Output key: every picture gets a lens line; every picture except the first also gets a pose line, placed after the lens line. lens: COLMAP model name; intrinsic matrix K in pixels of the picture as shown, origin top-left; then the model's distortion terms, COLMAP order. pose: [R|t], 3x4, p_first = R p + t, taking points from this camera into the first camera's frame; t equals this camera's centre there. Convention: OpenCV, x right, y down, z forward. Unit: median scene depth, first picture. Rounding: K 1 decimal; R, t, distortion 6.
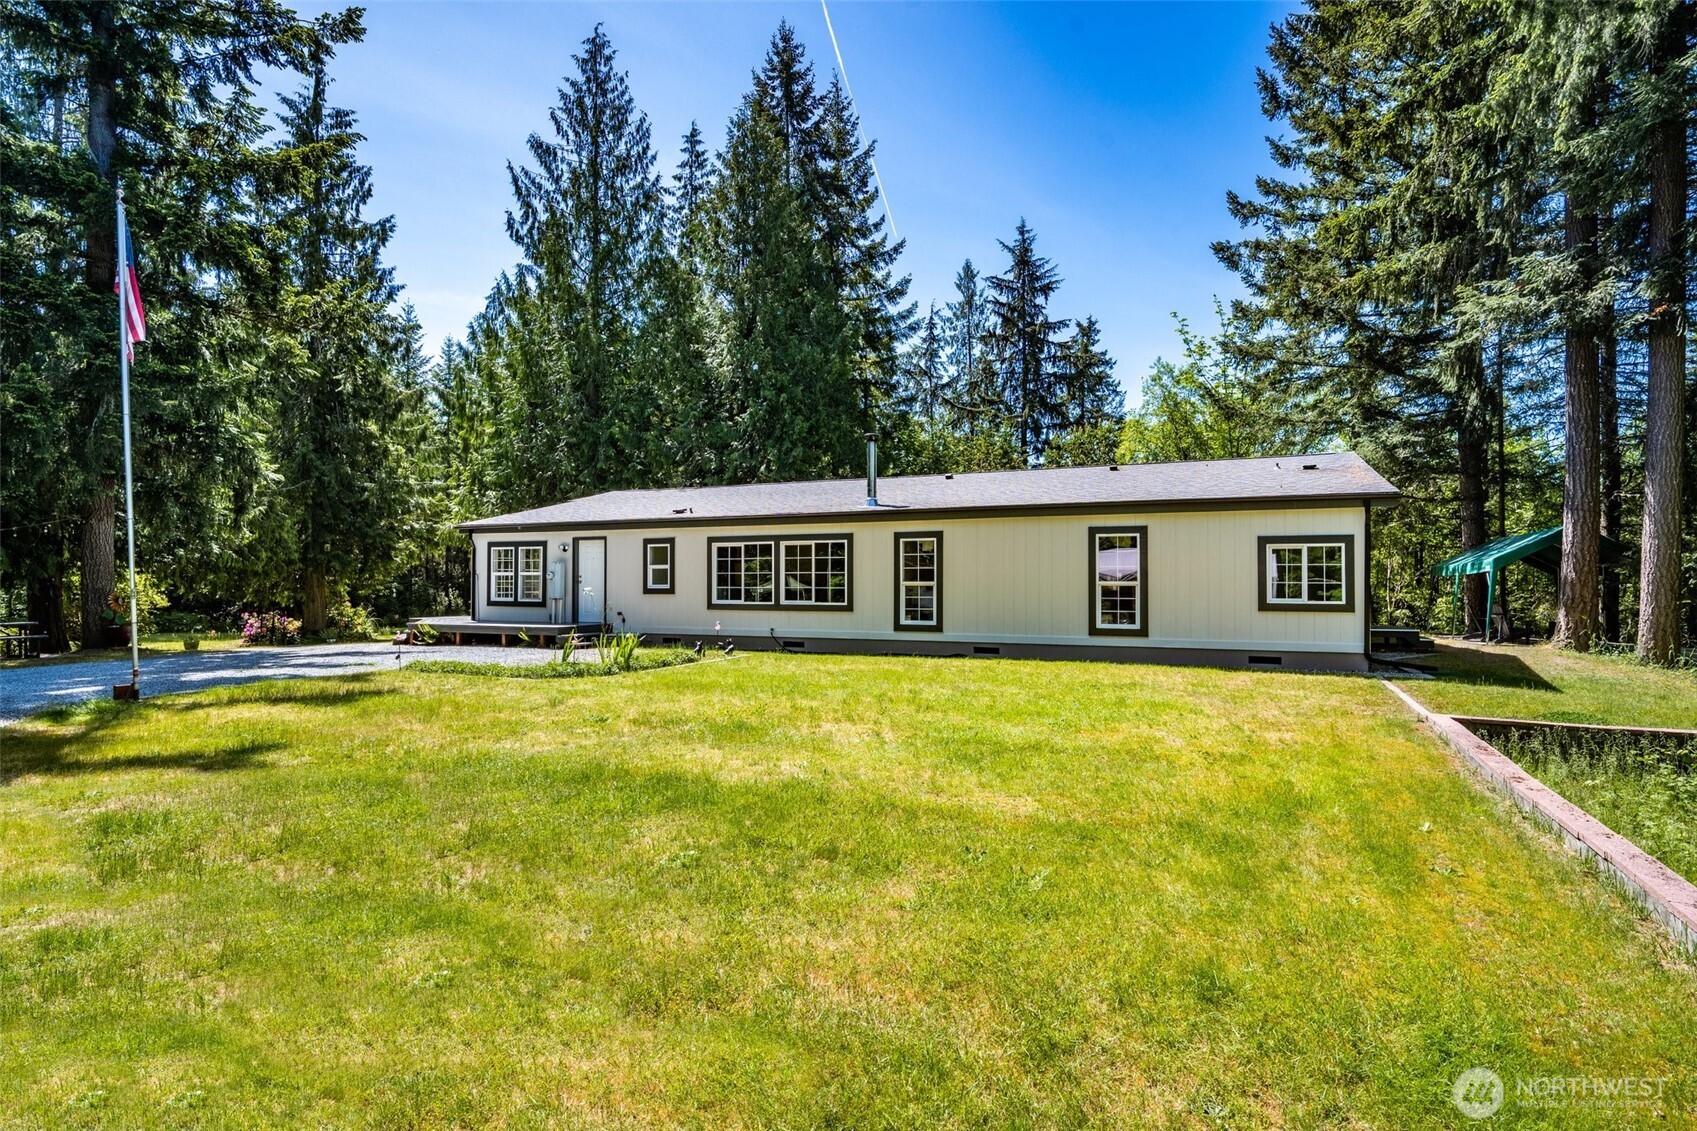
lens RADIAL K [[854.2, 0, 850.9], [0, 854.2, 570.4], [0, 0, 1]] dist [-0.000823, -0.000197]
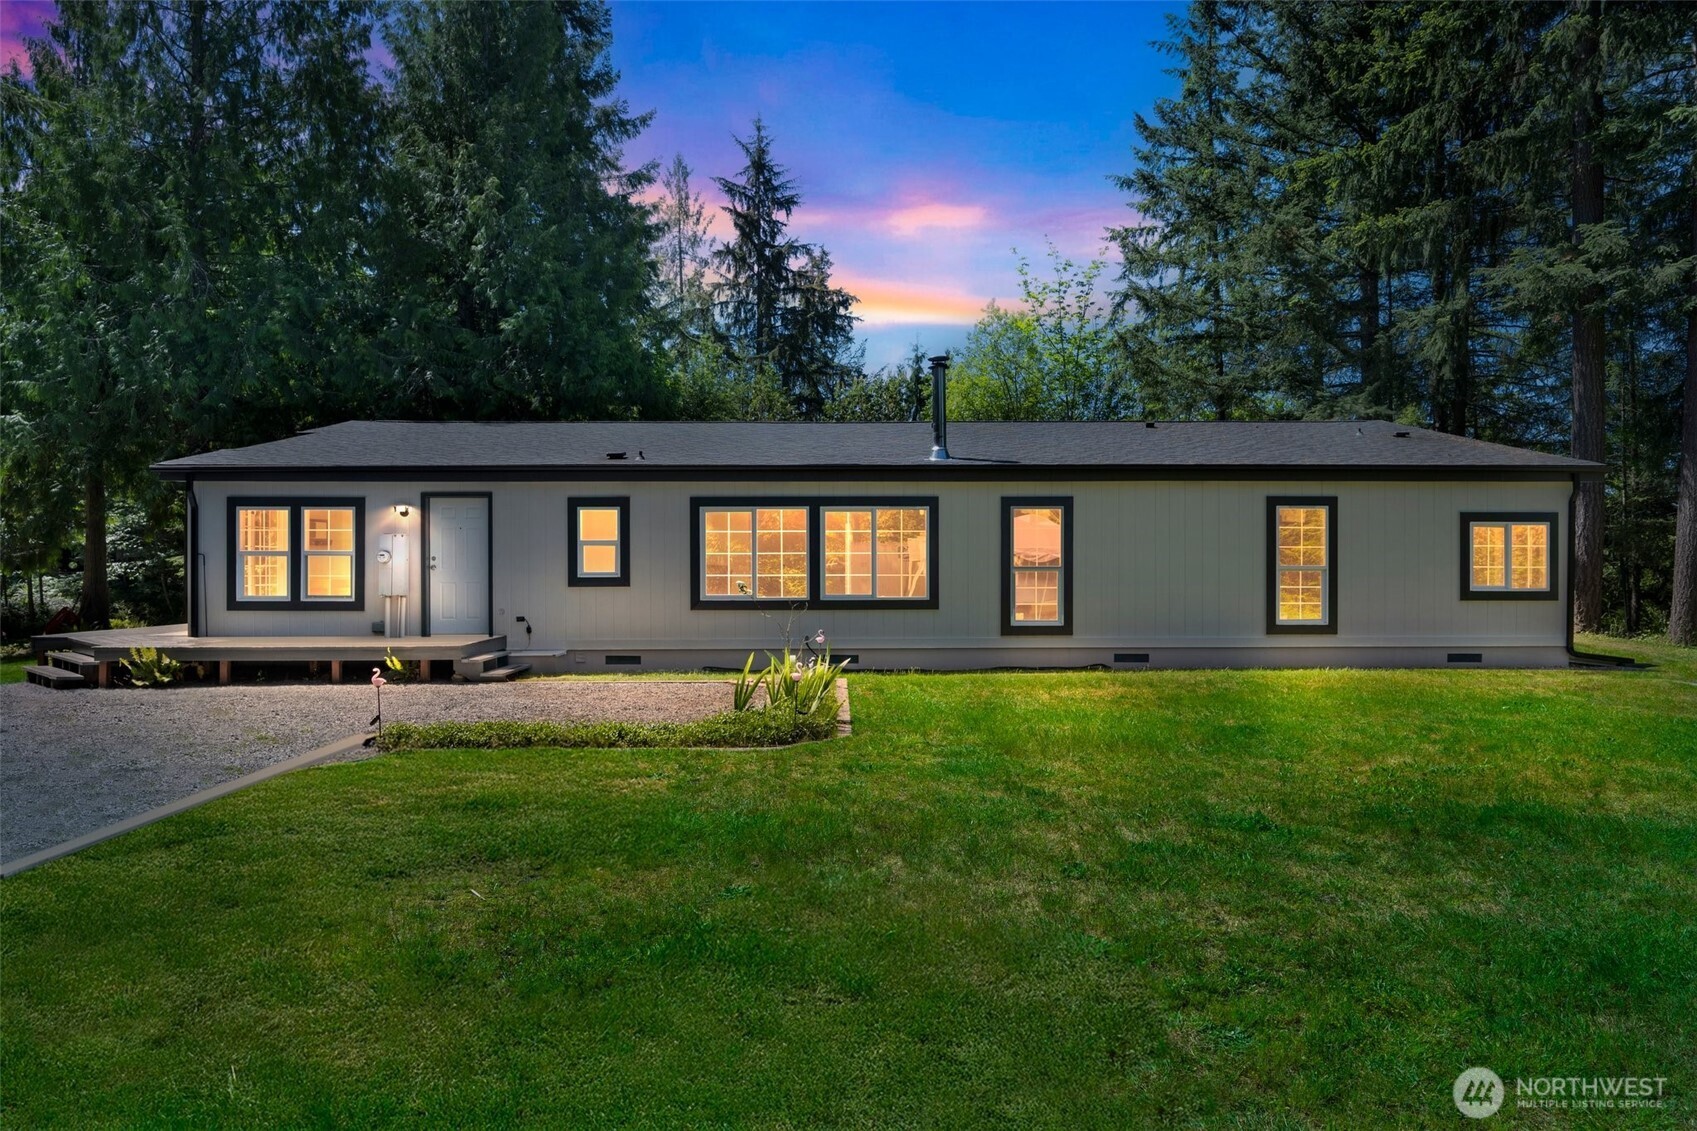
lens RADIAL K [[1043.3, 0, 846.4], [0, 1043.3, 565.5], [0, 0, 1]] dist [-0.022898, 0.000803]
pose [[0.911884, -0.003089, 0.410437, -0.366021], [-0.002015, 0.999926, 0.012002, 0.002281], [-0.410443, -0.011772, 0.911810, 0.226908]]
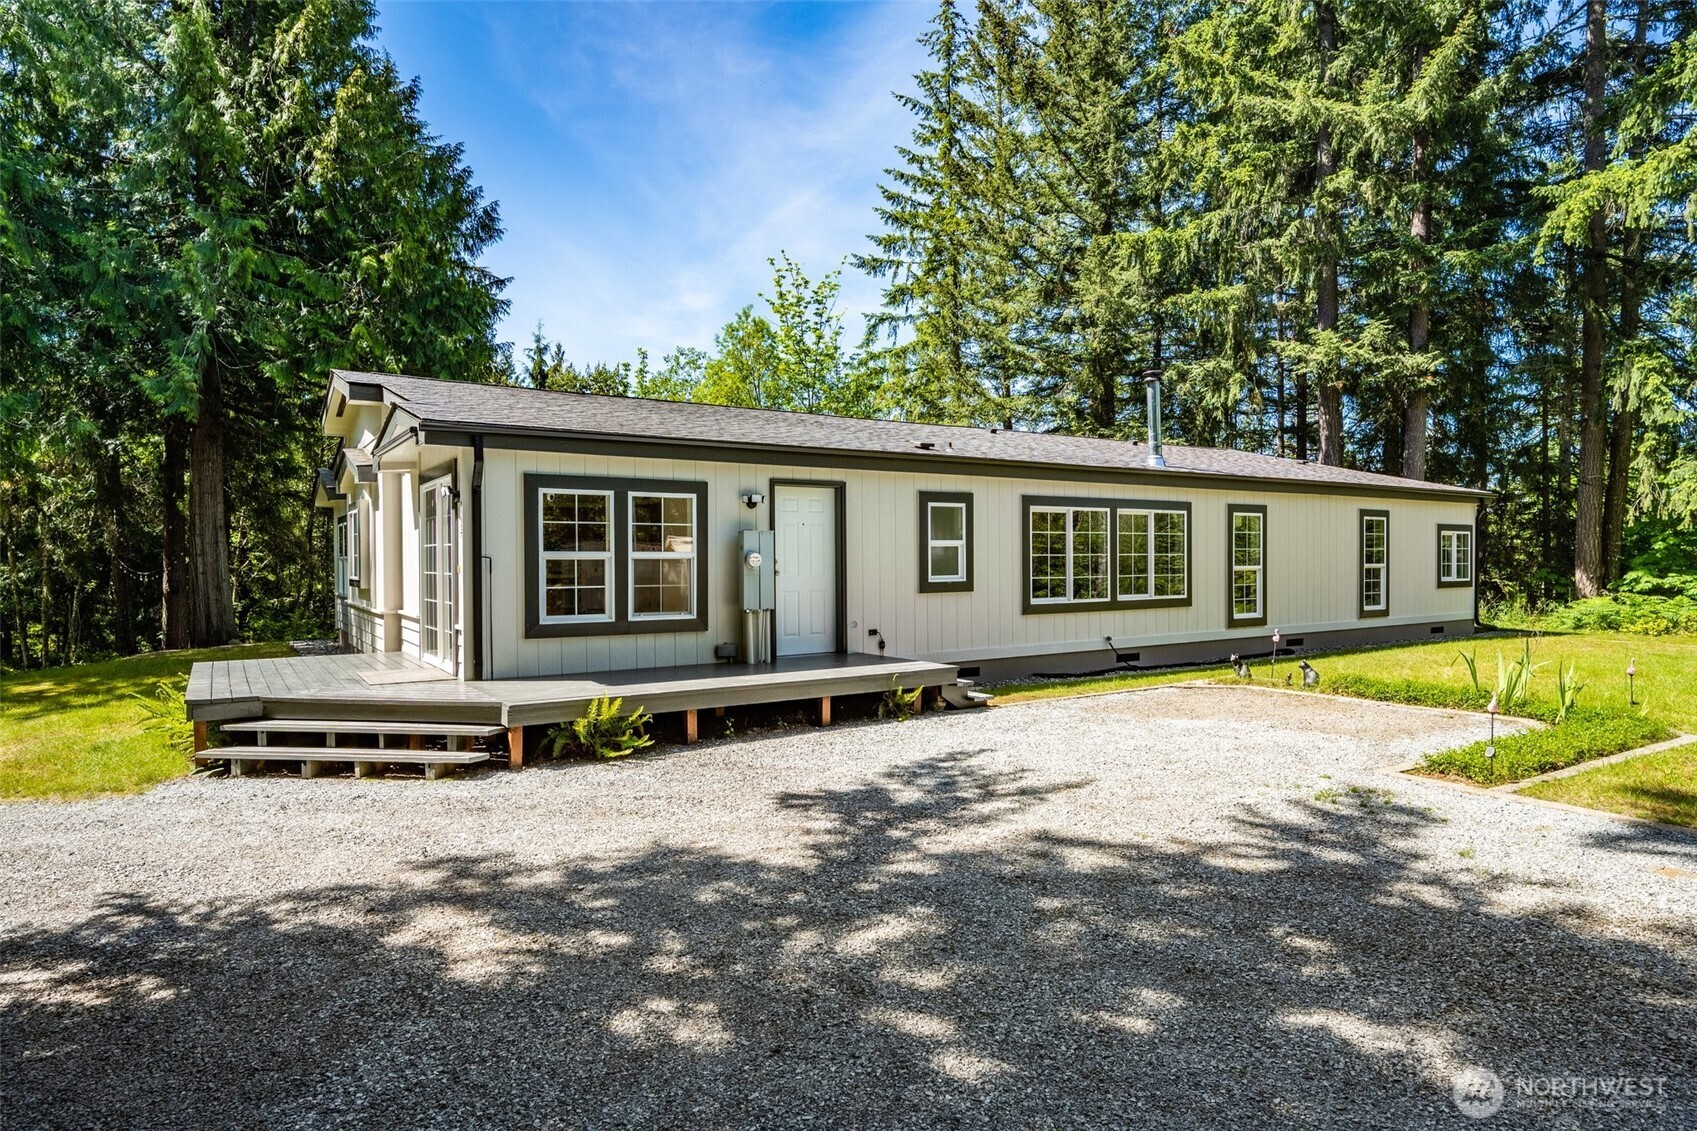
lens RADIAL K [[991.6, 0, 850.6], [0, 991.6, 556.5], [0, 0, 1]] dist [-0.030352, -0.000564]
pose [[0.537558, -0.000490, 0.843226, -0.788352], [-0.002405, 0.999995, 0.002115, 0.003031], [-0.843223, -0.003165, 0.537554, 0.694639]]
